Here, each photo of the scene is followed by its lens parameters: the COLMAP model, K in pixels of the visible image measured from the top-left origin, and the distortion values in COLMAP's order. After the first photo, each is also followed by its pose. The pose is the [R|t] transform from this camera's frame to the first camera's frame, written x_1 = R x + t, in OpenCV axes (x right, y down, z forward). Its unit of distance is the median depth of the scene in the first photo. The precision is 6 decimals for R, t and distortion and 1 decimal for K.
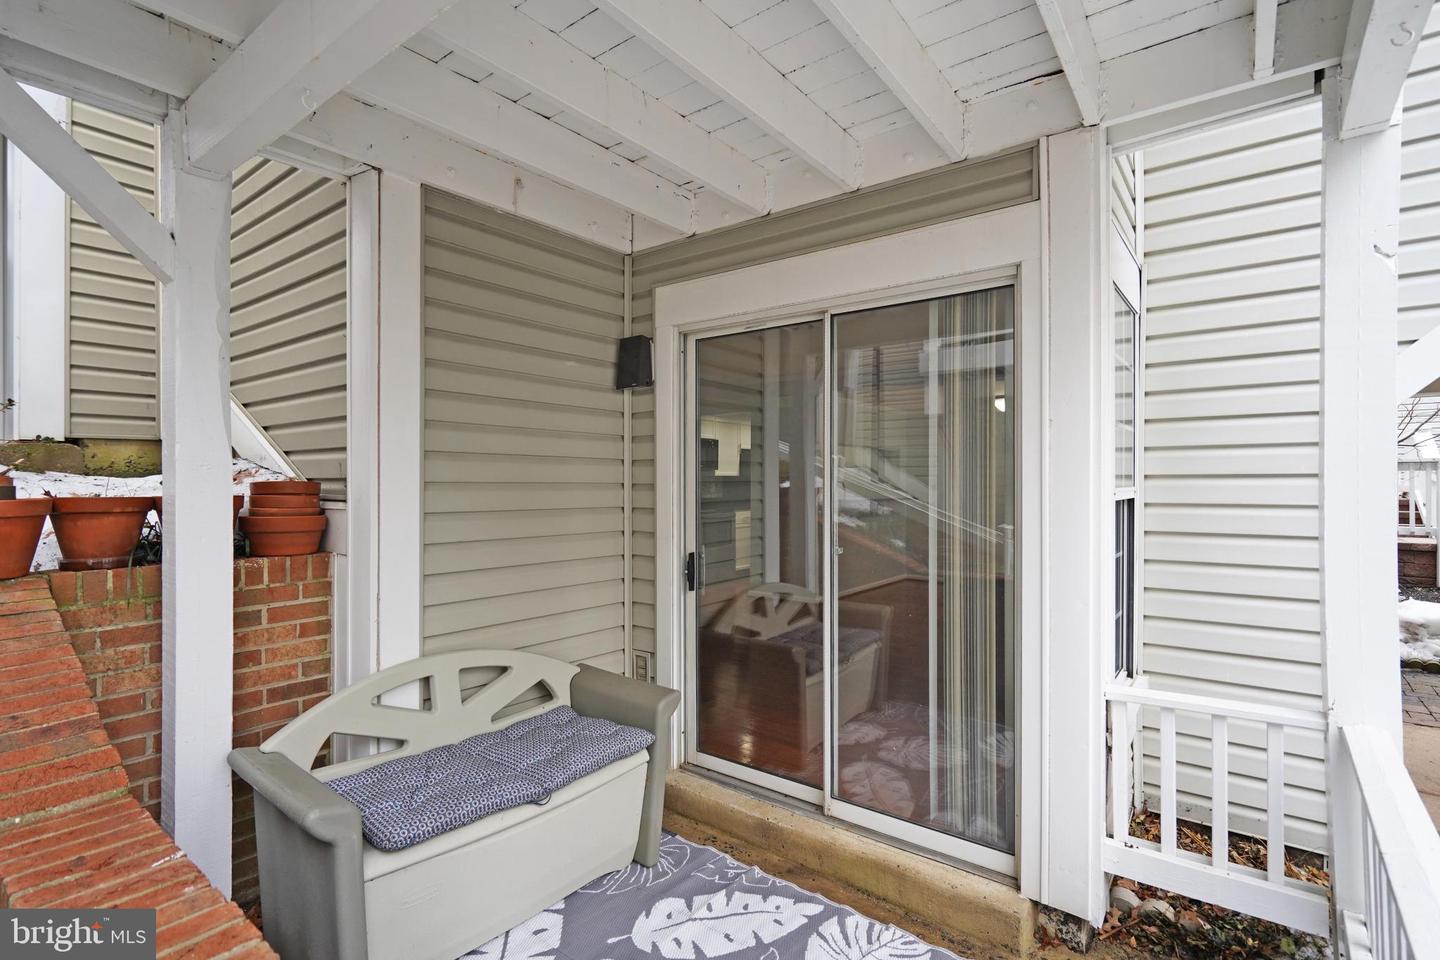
lens RADIAL K [[672.1, 0, 721.8], [0, 672.1, 475.5], [0, 0, 1]] dist [0.004282, 0.000787]
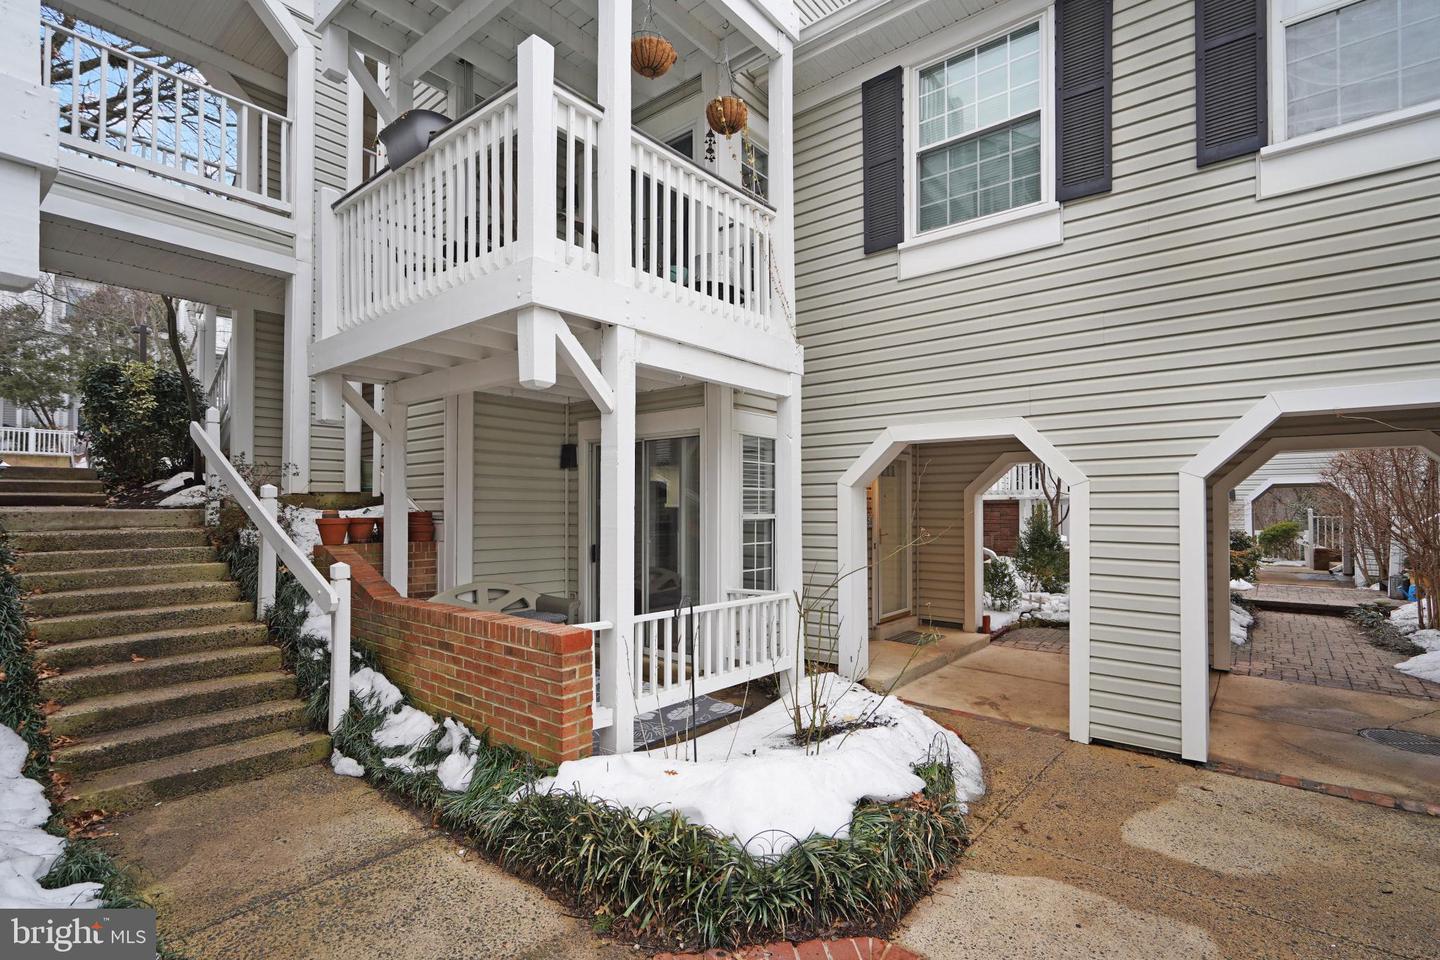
lens RADIAL K [[672.1, 0, 720.4], [0, 672.1, 493.6], [0, 0, 1]] dist [0.004282, 0.000787]
pose [[0.999395, -0.003094, -0.034633, 0.530961], [0.002440, 0.999818, -0.018910, -0.009299], [0.034685, 0.018814, 0.999221, -1.395229]]
